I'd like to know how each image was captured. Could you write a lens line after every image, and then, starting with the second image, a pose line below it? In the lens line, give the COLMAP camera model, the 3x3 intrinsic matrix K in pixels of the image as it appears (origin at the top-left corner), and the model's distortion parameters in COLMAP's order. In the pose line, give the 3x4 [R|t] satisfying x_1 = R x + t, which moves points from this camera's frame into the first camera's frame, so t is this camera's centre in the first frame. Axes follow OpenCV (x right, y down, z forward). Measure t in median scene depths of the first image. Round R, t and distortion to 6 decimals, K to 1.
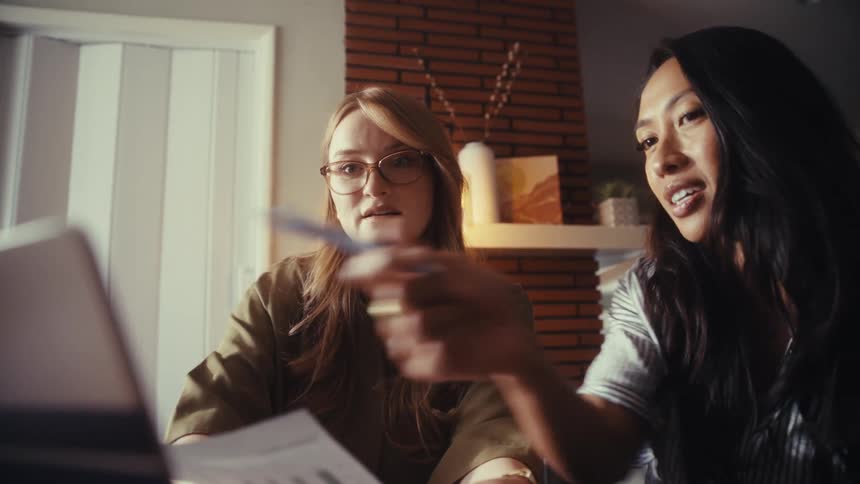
lens RADIAL K [[676.1, 0, 455.6], [0, 676.1, 233.4], [0, 0, 1]] dist [-0.103446, -0.004267]
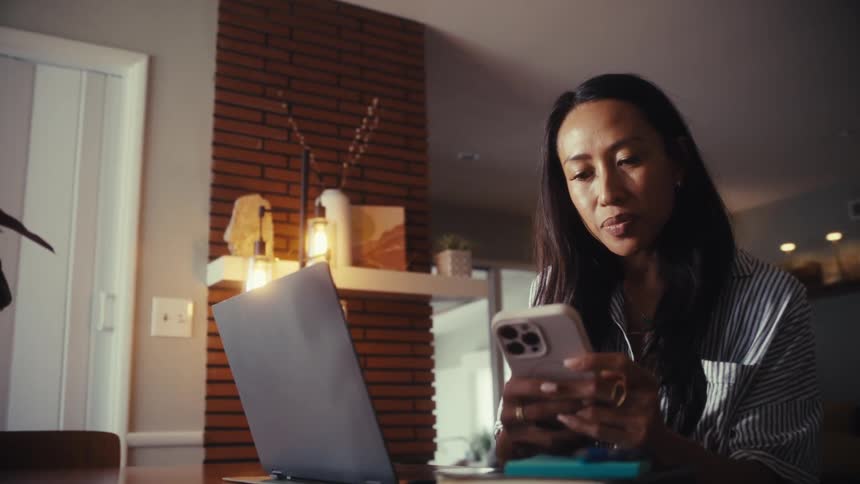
lens RADIAL K [[894.4, 0, 430.1], [0, 894.4, 240.9], [0, 0, 1]] dist [-0.119778, 0.000000]
pose [[0.953787, 0.077460, 0.290329, -0.224618], [-0.072051, 0.996971, -0.029292, -0.021874], [-0.291719, 0.007020, 0.956478, -0.391600]]
